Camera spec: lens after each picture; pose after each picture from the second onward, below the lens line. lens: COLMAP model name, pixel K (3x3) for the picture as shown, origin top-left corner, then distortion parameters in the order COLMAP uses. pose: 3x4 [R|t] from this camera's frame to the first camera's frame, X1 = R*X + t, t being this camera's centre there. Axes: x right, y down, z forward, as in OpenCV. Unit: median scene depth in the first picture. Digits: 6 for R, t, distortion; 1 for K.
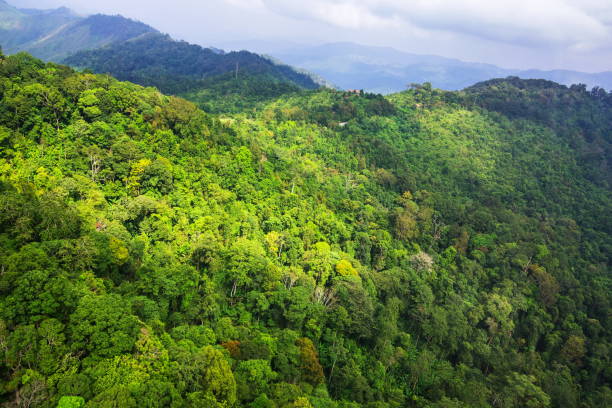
lens RADIAL K [[475.8, 0, 306.1], [0, 475.8, 203.8], [0, 0, 1]] dist [0.001090, 0.003804]
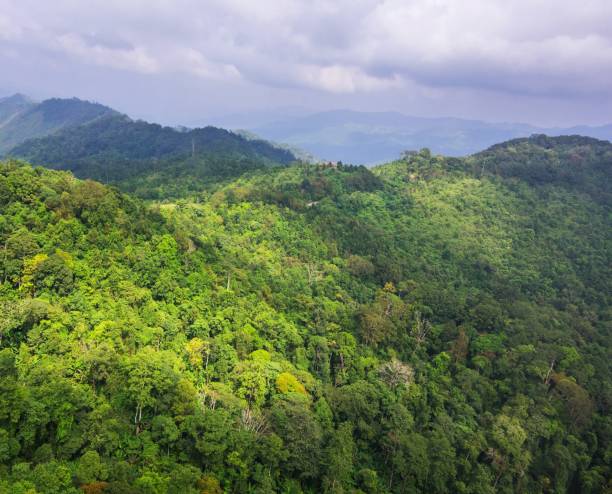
lens RADIAL K [[562.1, 0, 306.0], [0, 562.1, 247.3], [0, 0, 1]] dist [0.003515, 0.000000]
pose [[0.993305, -0.046271, -0.105845, 0.189989], [0.034257, 0.993046, -0.112634, 0.017031], [0.110321, 0.108254, 0.987983, 0.065937]]
